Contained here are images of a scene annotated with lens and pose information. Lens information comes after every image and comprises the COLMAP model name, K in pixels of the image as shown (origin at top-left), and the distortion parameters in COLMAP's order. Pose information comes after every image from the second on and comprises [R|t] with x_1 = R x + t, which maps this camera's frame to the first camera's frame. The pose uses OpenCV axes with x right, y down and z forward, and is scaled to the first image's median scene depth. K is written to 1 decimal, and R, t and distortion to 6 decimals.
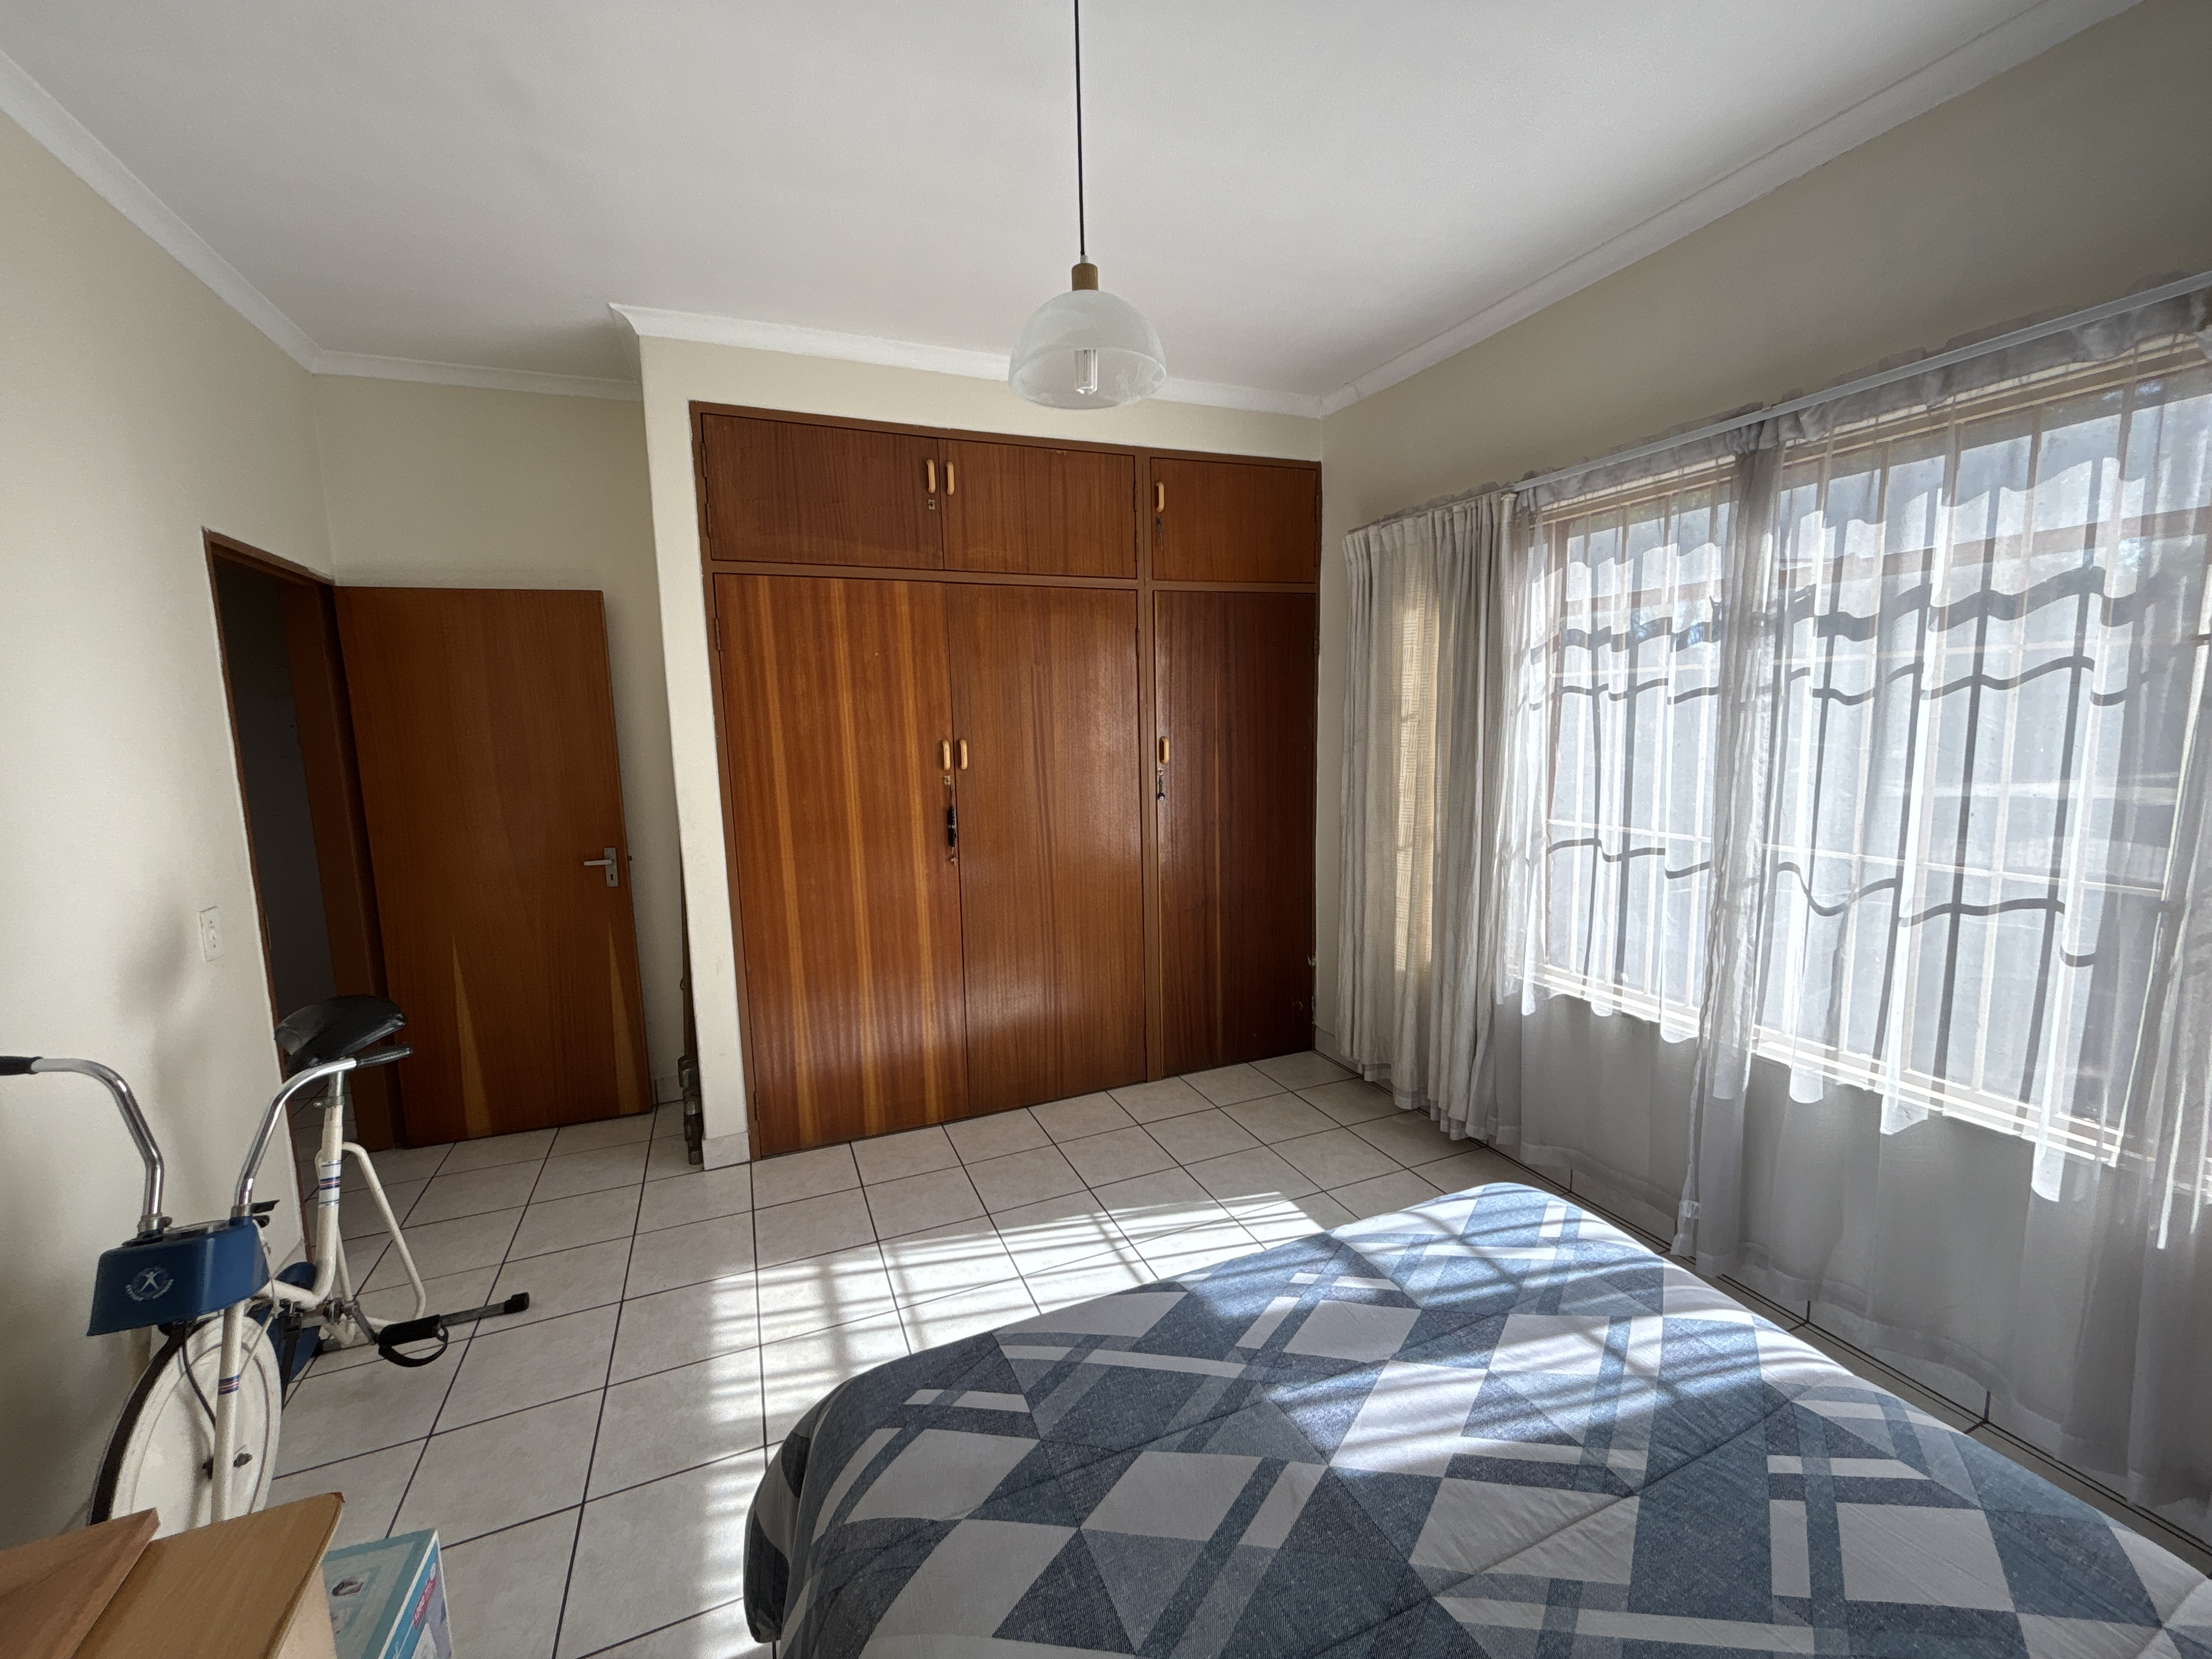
lens RADIAL K [[887.6, 0, 1109.1], [0, 887.6, 822.5], [0, 0, 1]] dist [0.003002, 0.000024]
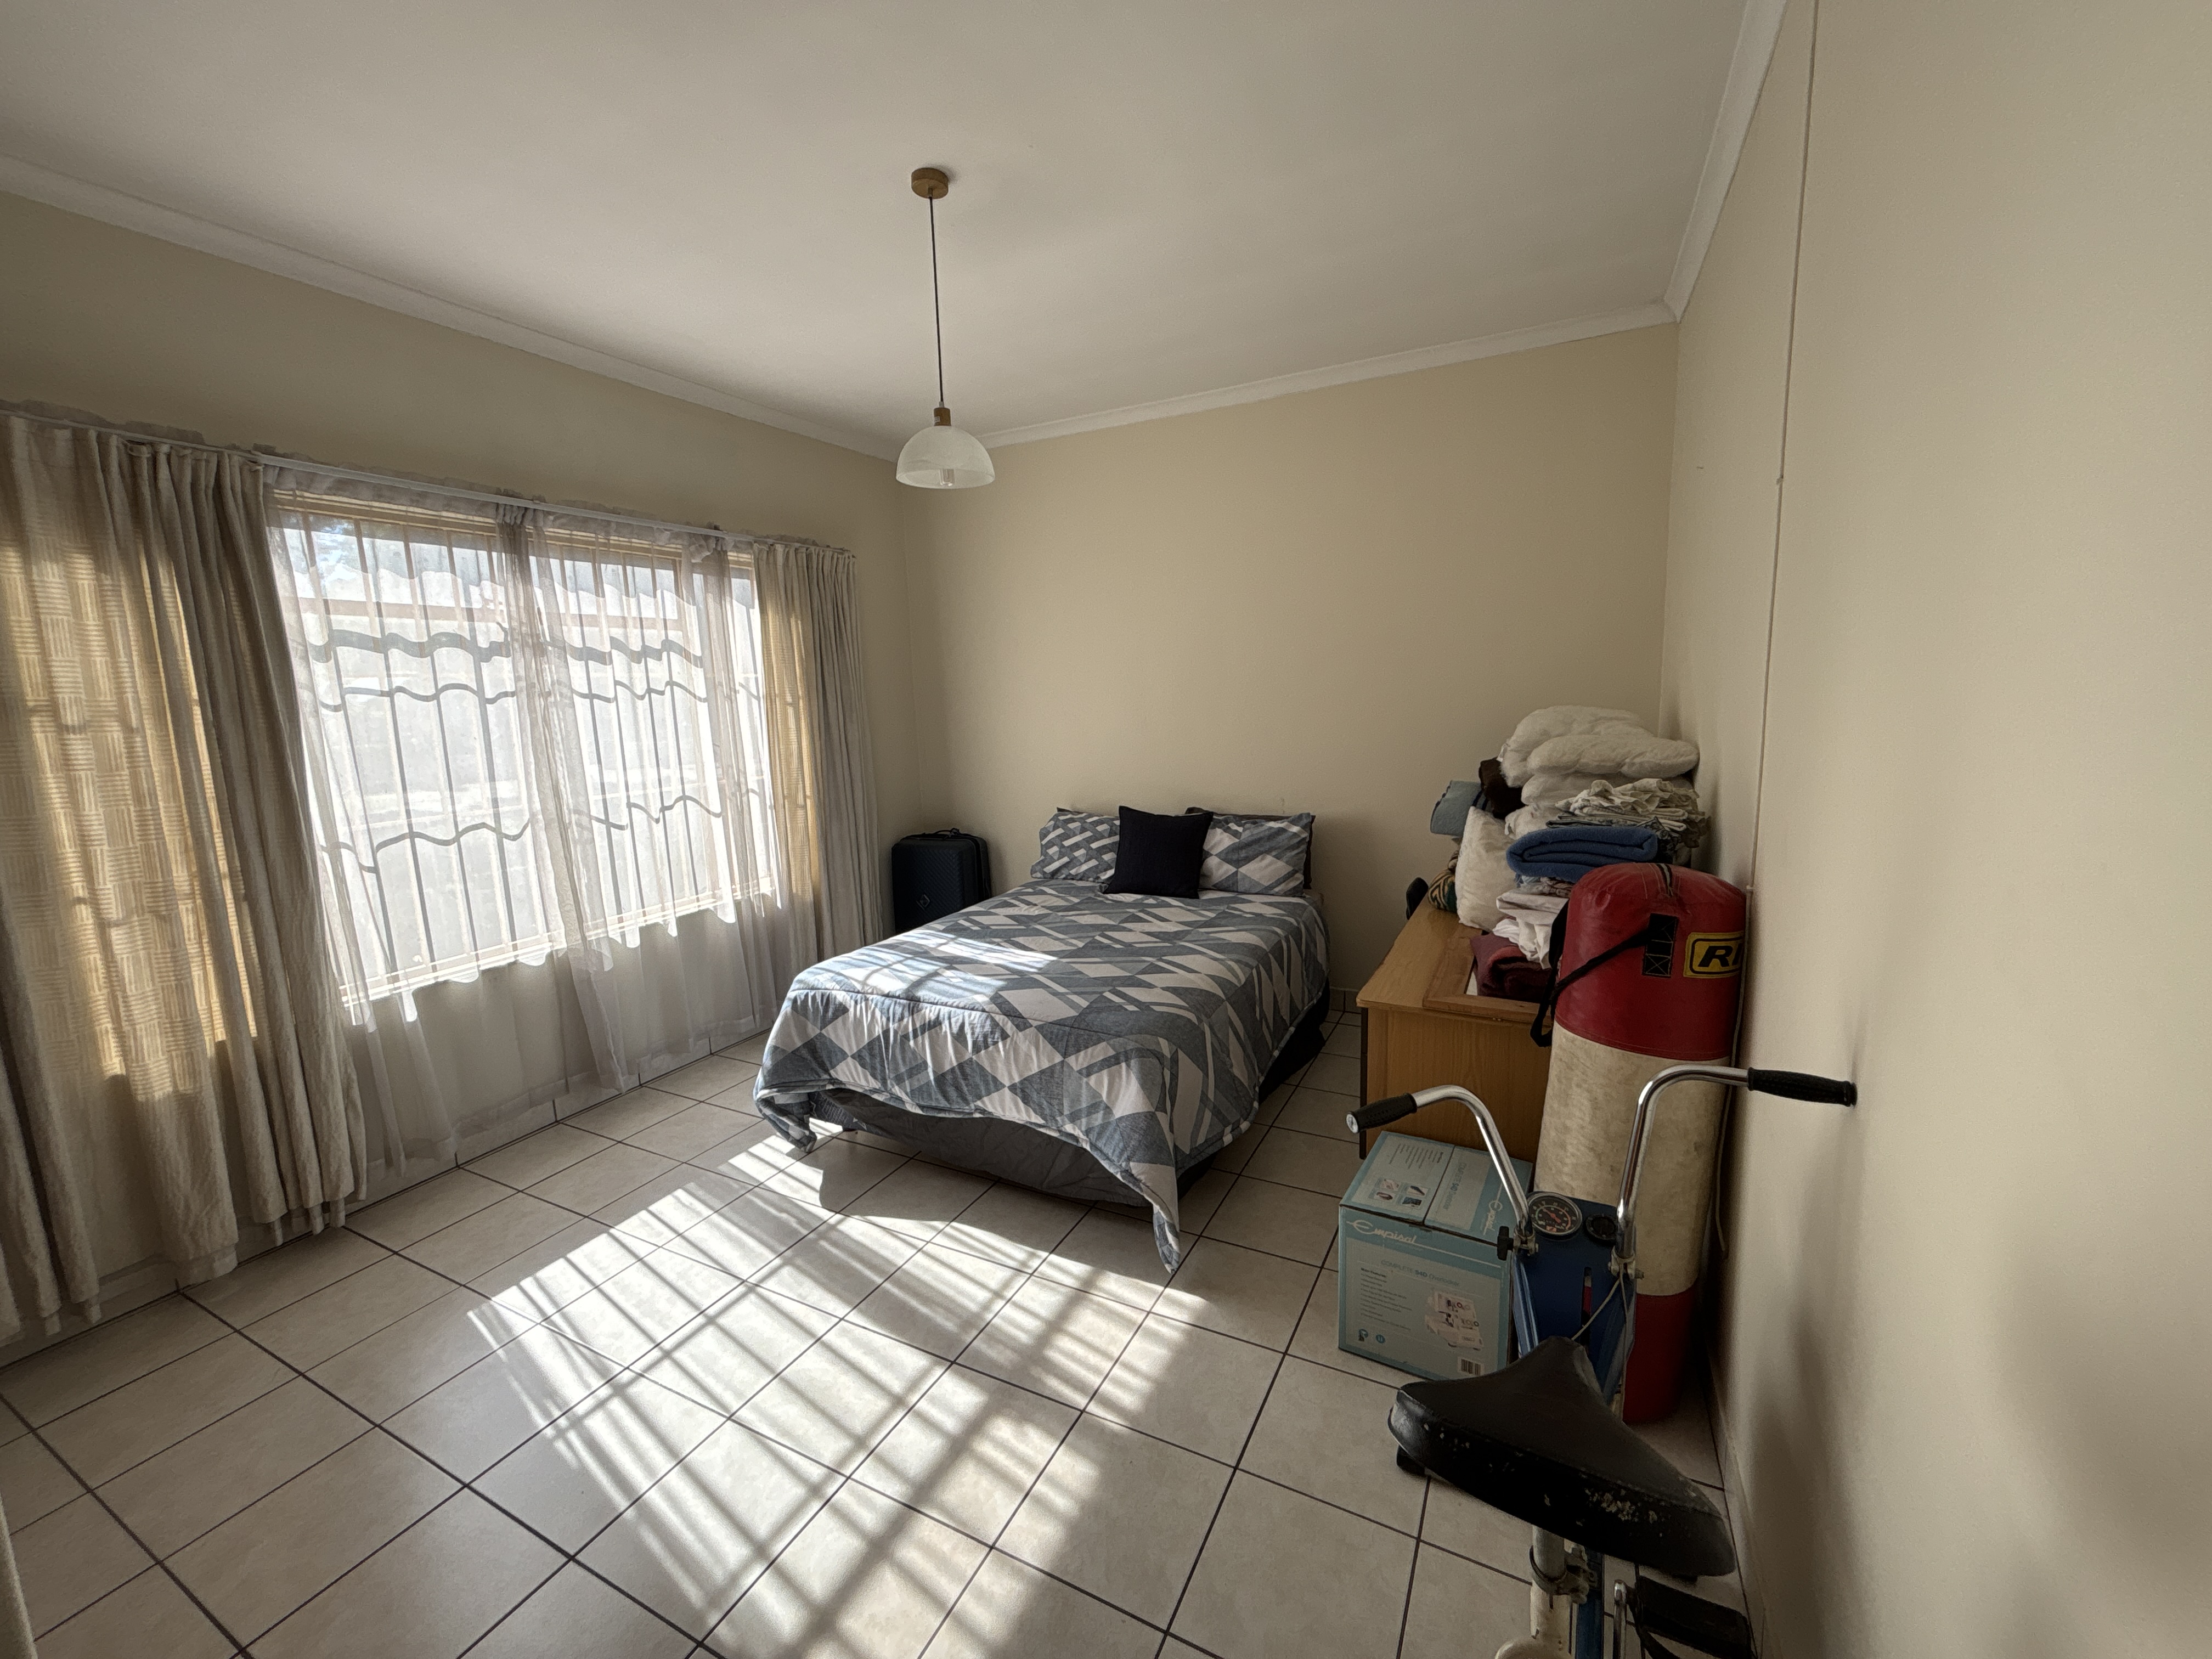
lens RADIAL K [[887.6, 0, 1109.1], [0, 887.6, 822.5], [0, 0, 1]] dist [0.003002, 0.000024]
pose [[-0.637467, -0.062145, 0.767967, -1.225038], [0.143318, 0.969782, 0.197440, -0.126108], [-0.757031, 0.235925, -0.609298, 1.559225]]
